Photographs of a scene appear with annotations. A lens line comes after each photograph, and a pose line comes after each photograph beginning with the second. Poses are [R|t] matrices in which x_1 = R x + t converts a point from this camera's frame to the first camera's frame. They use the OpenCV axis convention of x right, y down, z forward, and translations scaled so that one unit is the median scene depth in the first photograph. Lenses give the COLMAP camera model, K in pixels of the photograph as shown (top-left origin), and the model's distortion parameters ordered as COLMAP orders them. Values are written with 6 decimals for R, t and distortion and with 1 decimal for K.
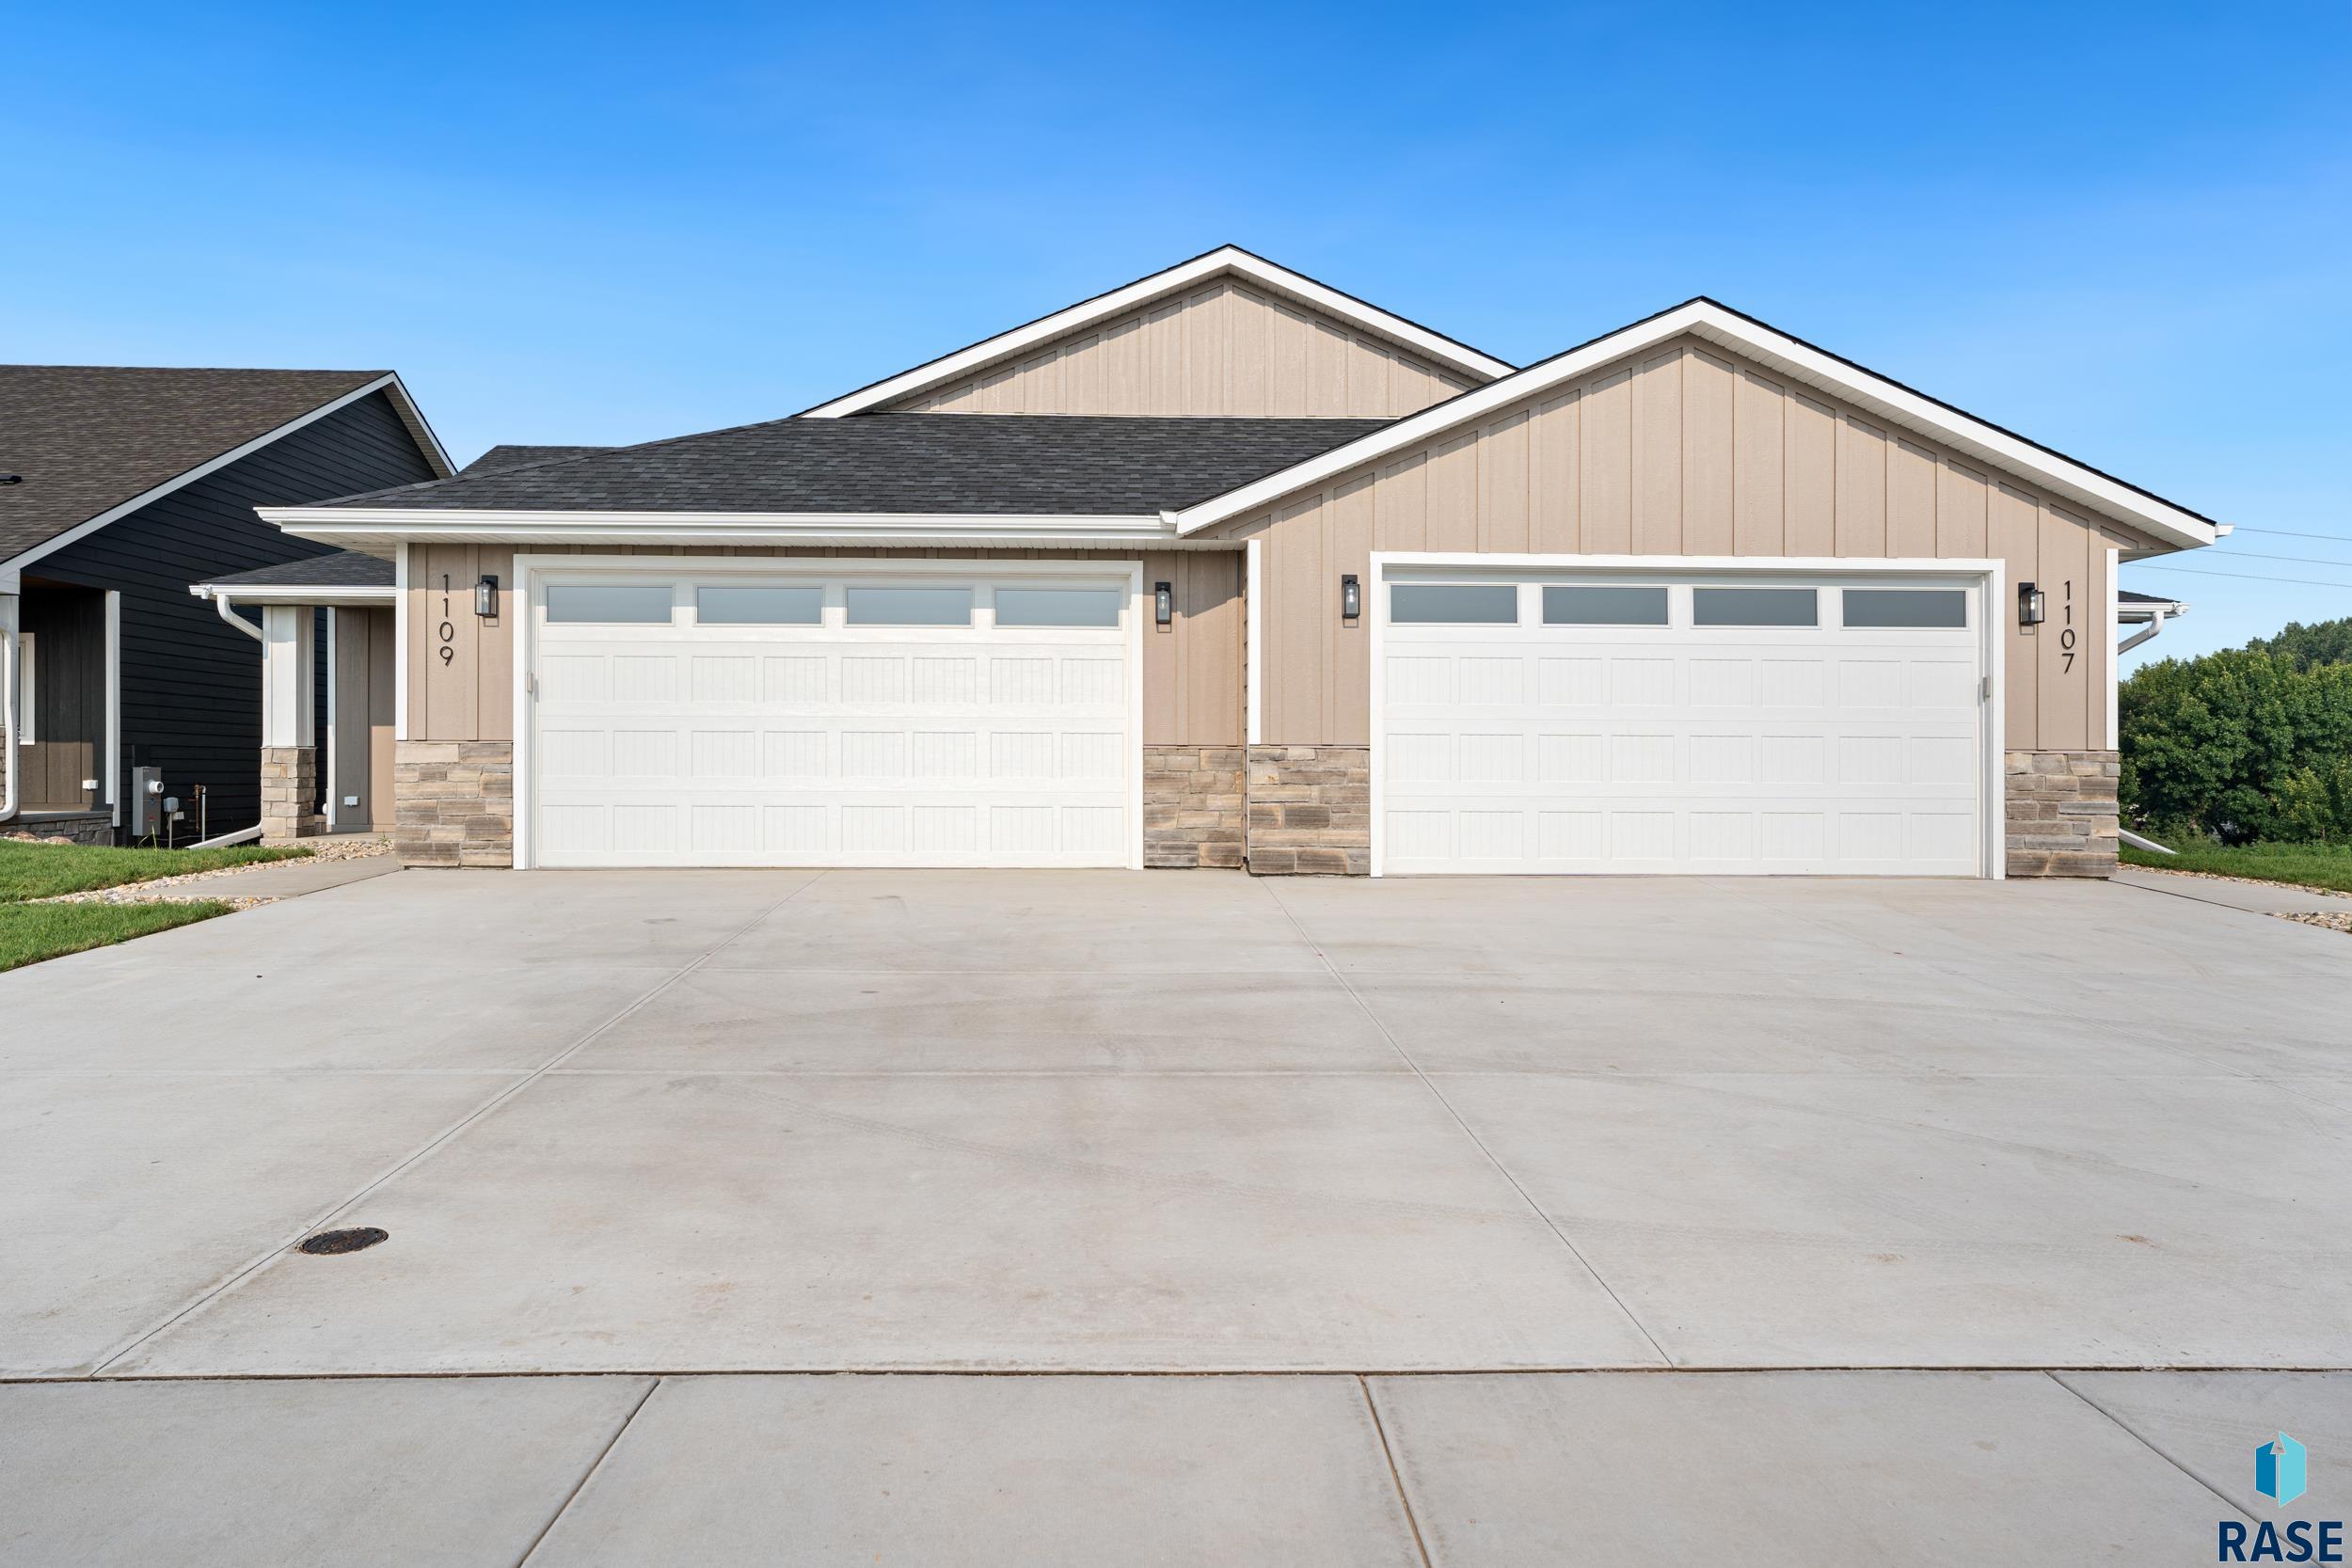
lens RADIAL K [[1520.1, 0, 1175.6], [0, 1520.1, 766.9], [0, 0, 1]] dist [-0.010746, 0.032073]
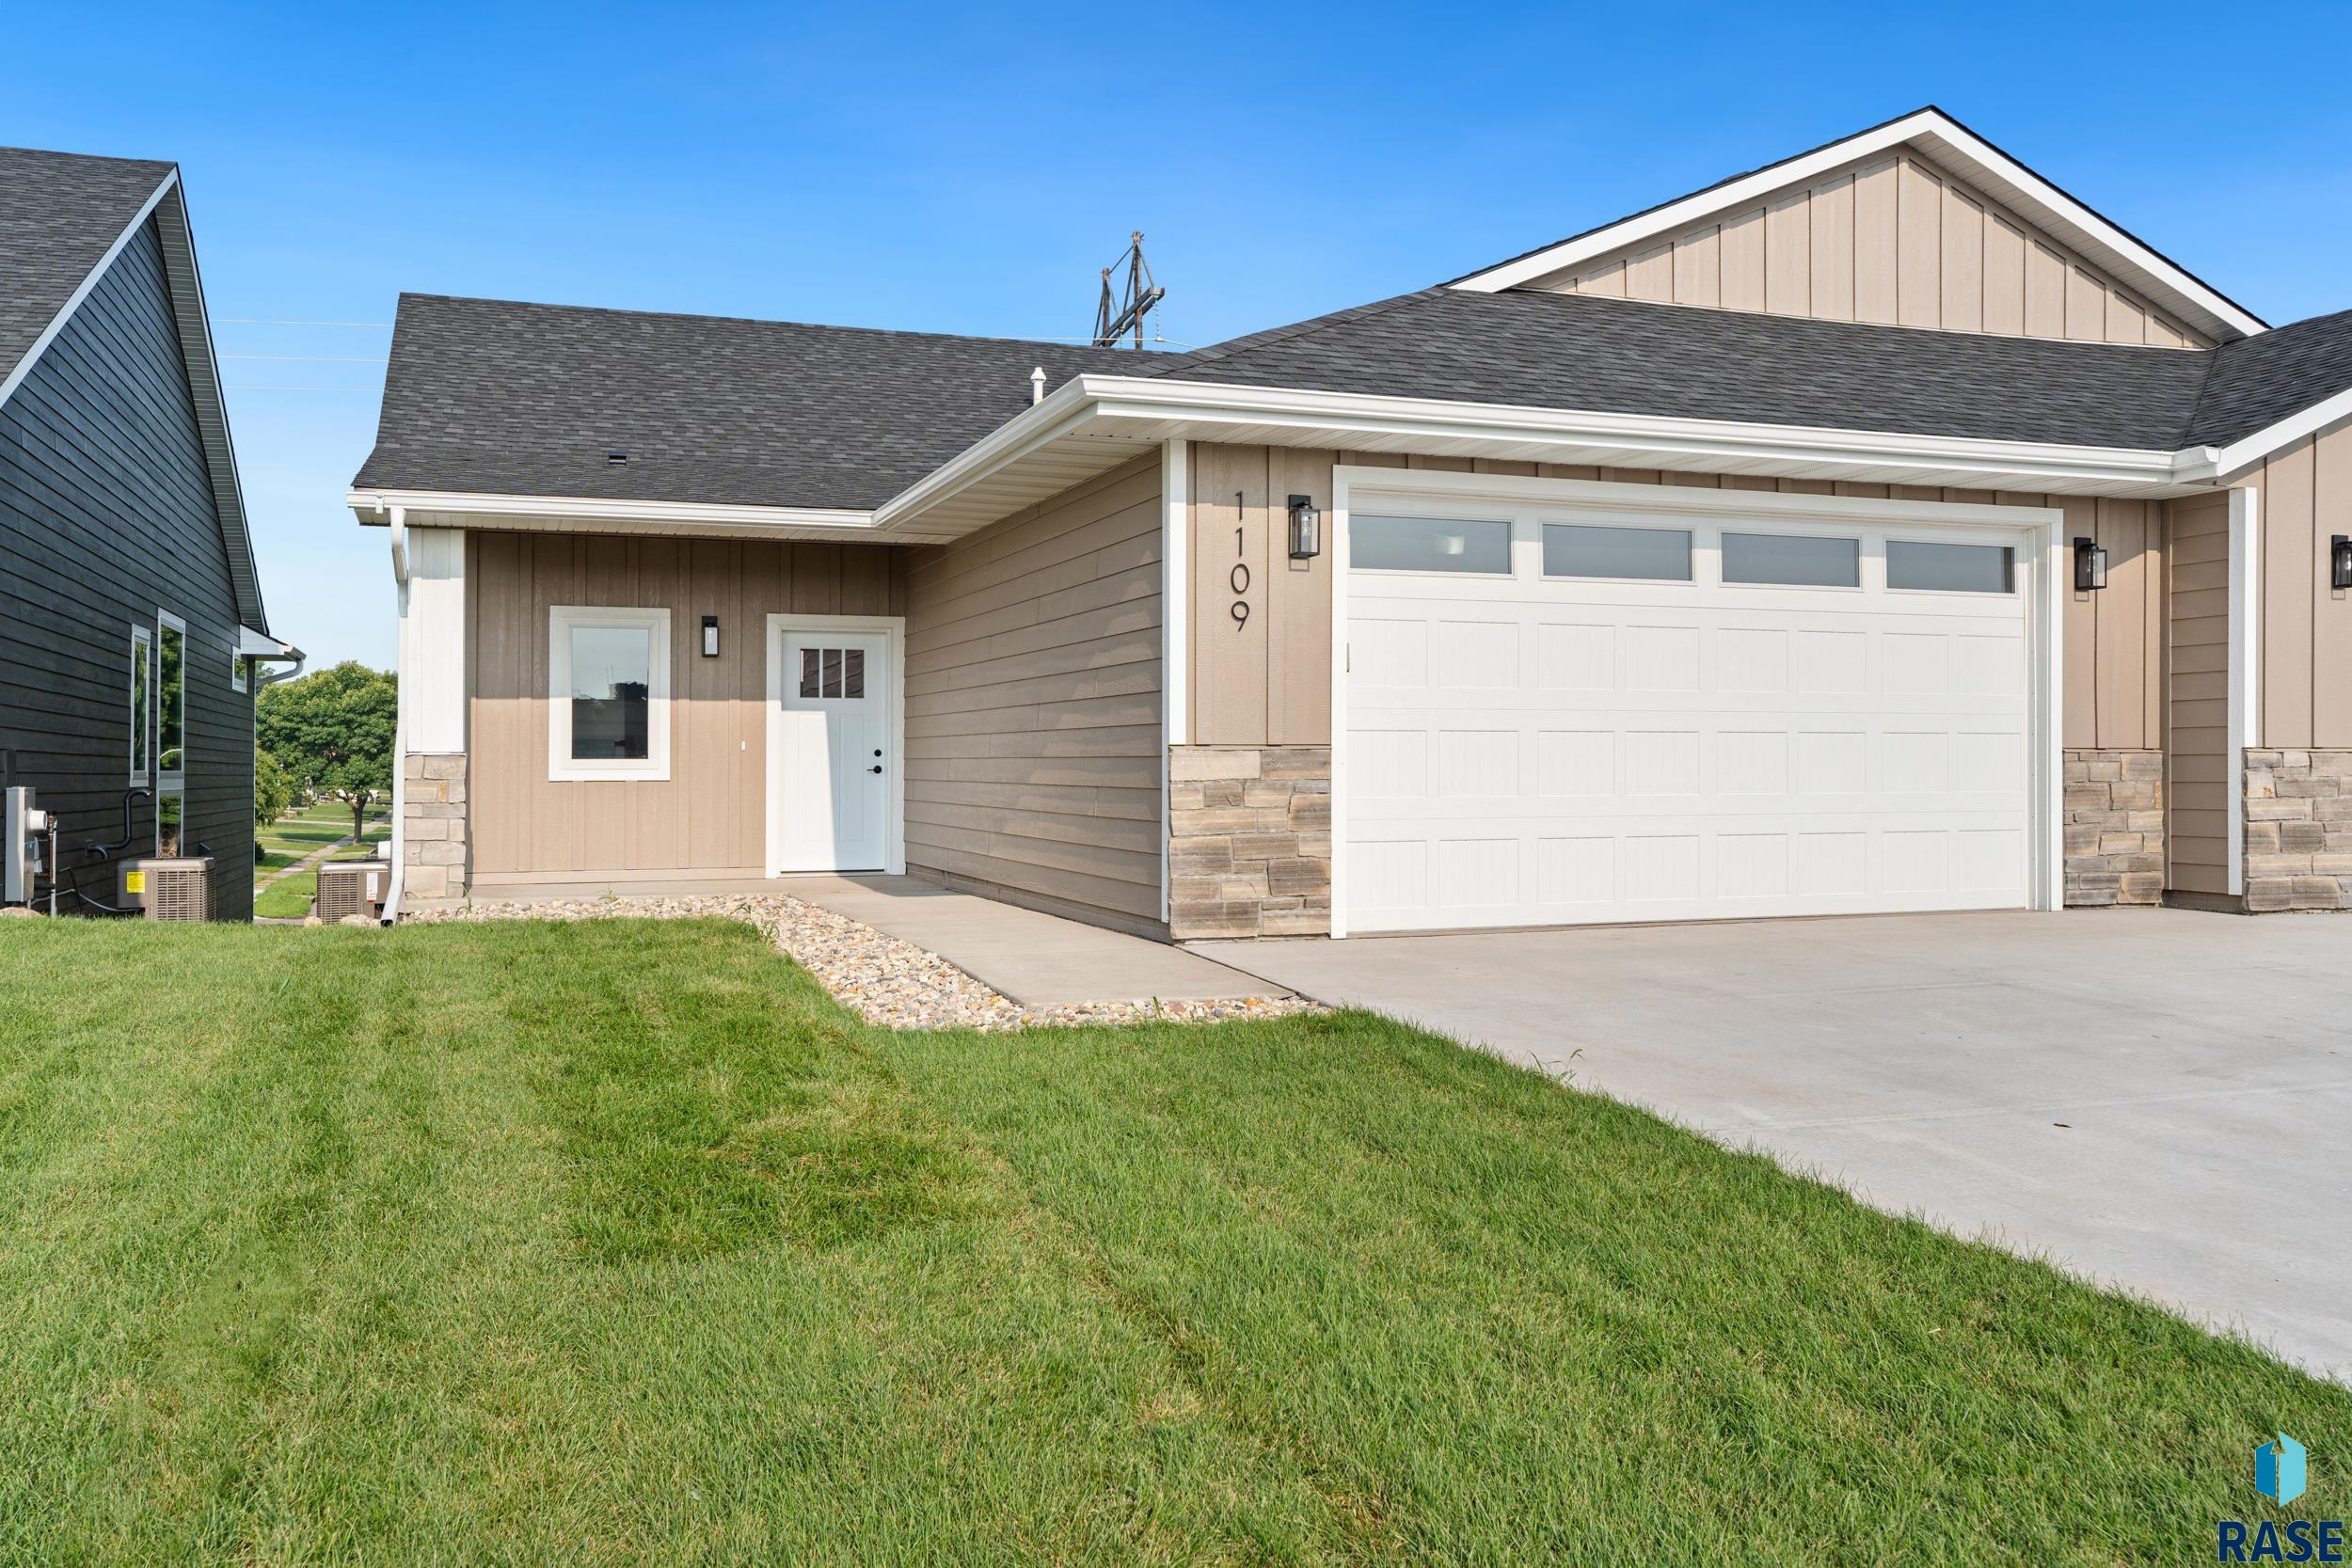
lens RADIAL K [[1876.3, 0, 1176.0], [0, 1876.3, 784.0], [0, 0, 1]] dist [-0.007581, 0.040331]
pose [[0.950503, -0.009157, 0.310580, -0.757332], [0.006394, 0.999930, 0.009913, -0.008824], [-0.310649, -0.007436, 0.950496, 0.239684]]
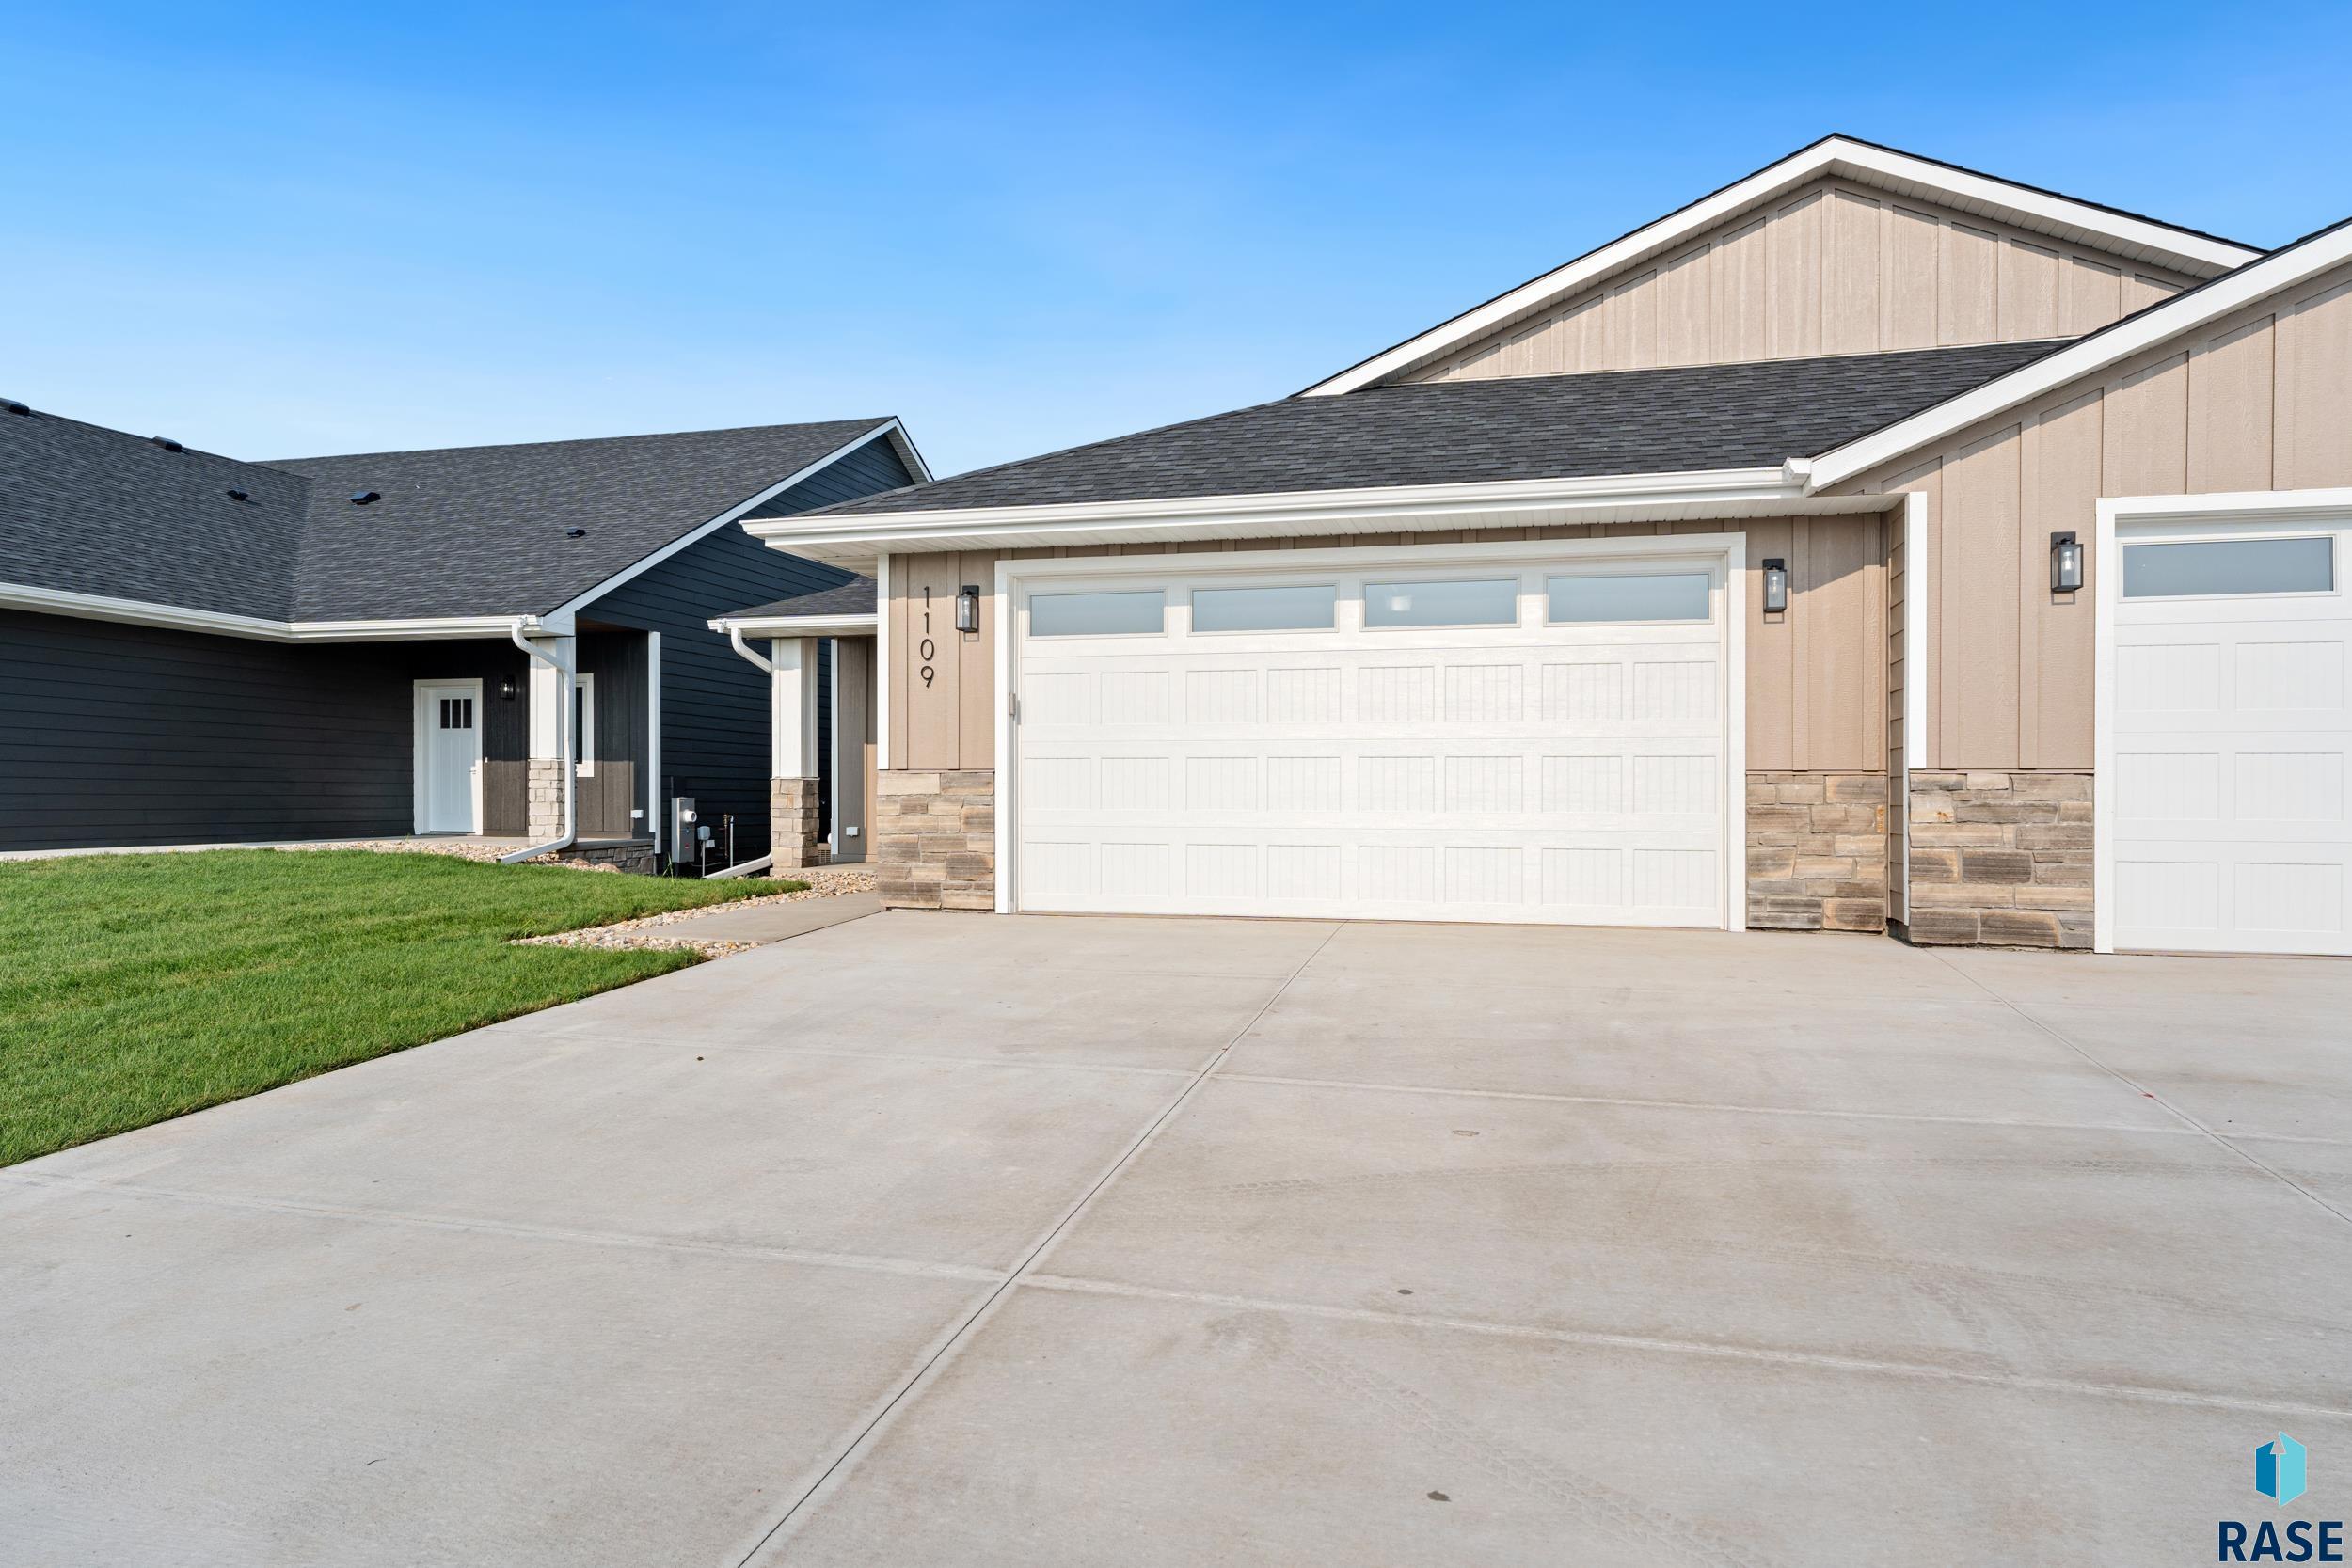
lens RADIAL K [[1456.8, 0, 1175.4], [0, 1456.8, 811.8], [0, 0, 1]] dist [0.000291, 0.000746]
pose [[0.956437, 0.002833, -0.291926, -0.083912], [0.000412, 0.999939, 0.011056, -0.001822], [0.291939, -0.010694, 0.956377, 0.210008]]
